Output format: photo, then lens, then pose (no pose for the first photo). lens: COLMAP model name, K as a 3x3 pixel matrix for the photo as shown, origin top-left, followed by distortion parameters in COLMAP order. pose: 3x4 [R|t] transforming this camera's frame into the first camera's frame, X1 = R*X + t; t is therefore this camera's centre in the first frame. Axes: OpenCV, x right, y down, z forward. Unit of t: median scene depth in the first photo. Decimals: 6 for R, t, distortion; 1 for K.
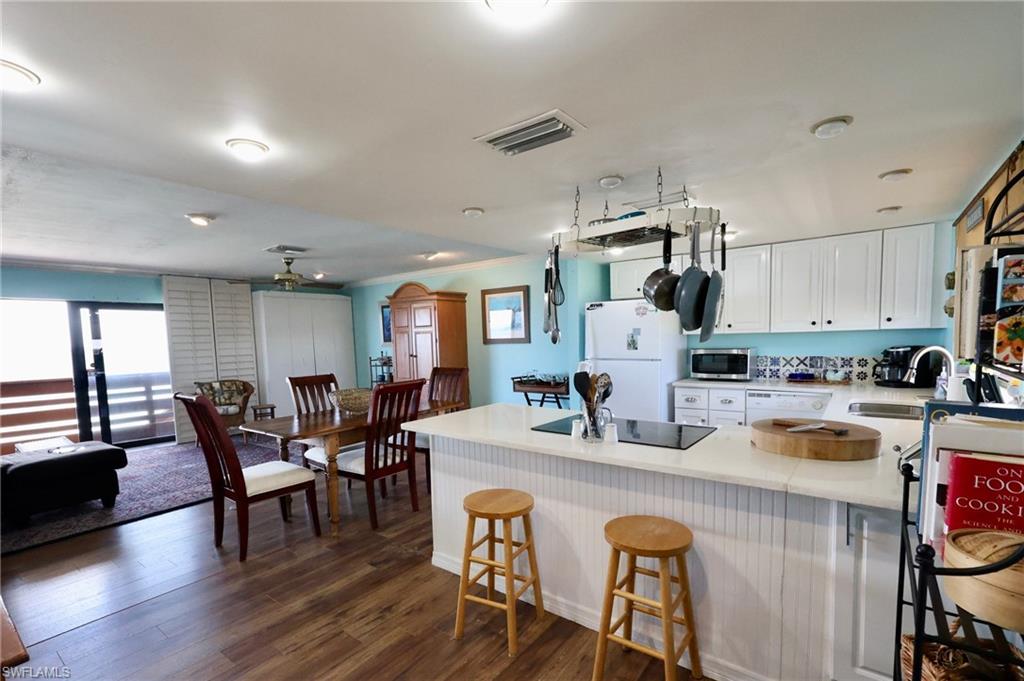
lens RADIAL K [[472.6, 0, 509.7], [0, 472.6, 381.3], [0, 0, 1]] dist [-0.000679, -0.000105]
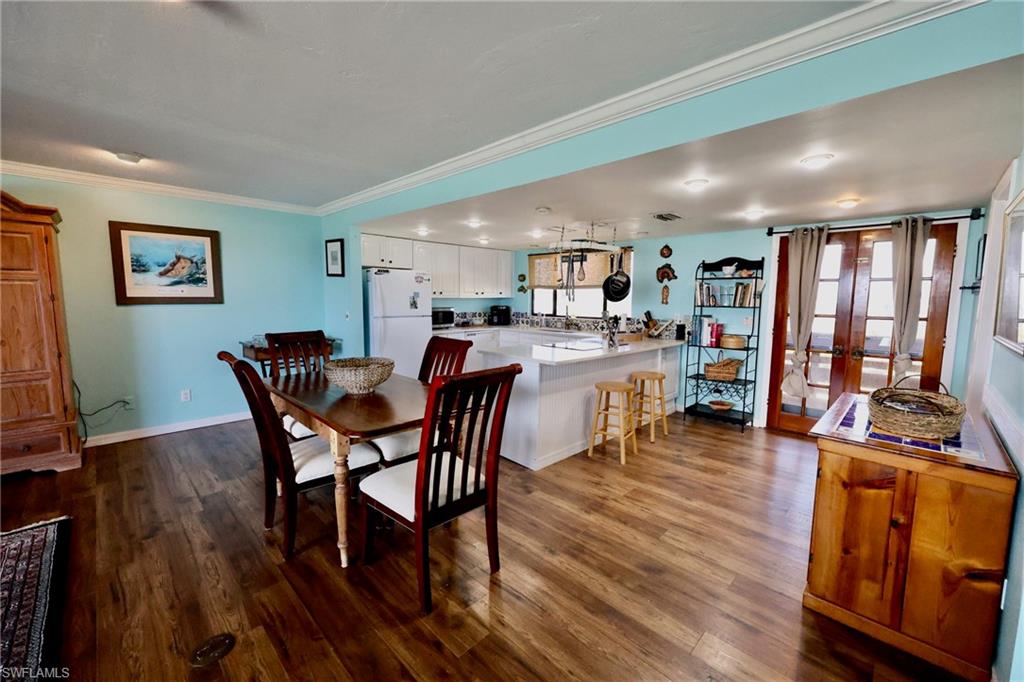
lens RADIAL K [[411.1, 0, 518.2], [0, 411.1, 337.9], [0, 0, 1]] dist [-0.000328, -0.000067]
pose [[0.118356, -0.072579, 0.990315, -0.594498], [0.084078, 0.994476, 0.062836, -0.024219], [-0.989405, 0.075826, 0.123805, 0.414483]]
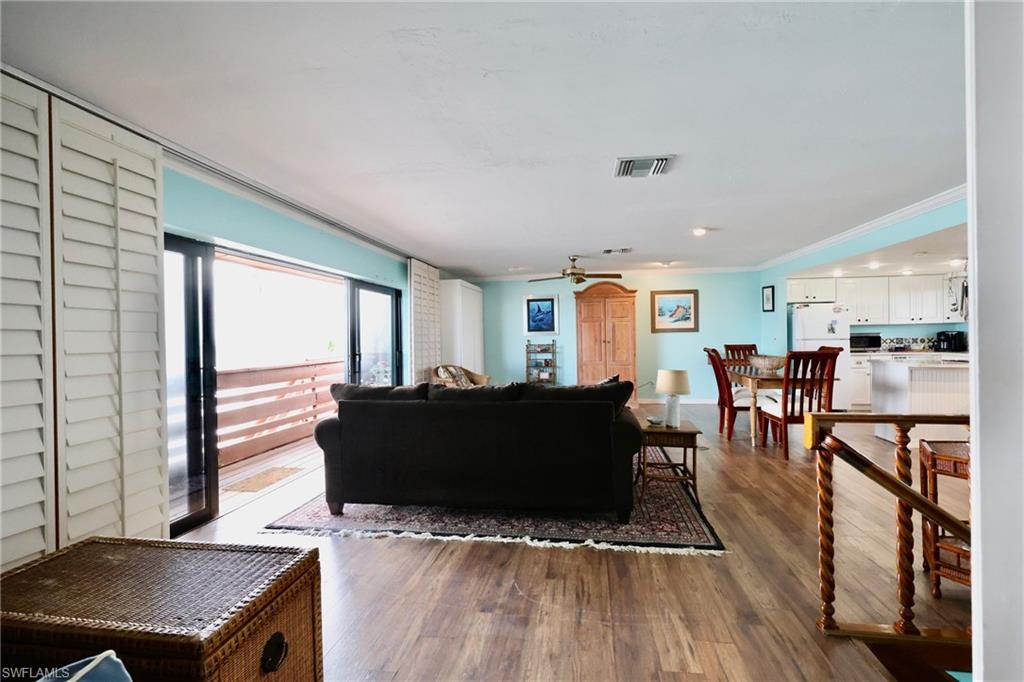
lens RADIAL K [[482.6, 0, 508.8], [0, 482.6, 338.0], [0, 0, 1]] dist [0.001071, -0.000403]
pose [[0.881549, 0.009884, 0.471989, -1.085521], [0.037988, 0.995054, -0.091789, 0.043342], [-0.470561, 0.098847, 0.876813, 0.041184]]
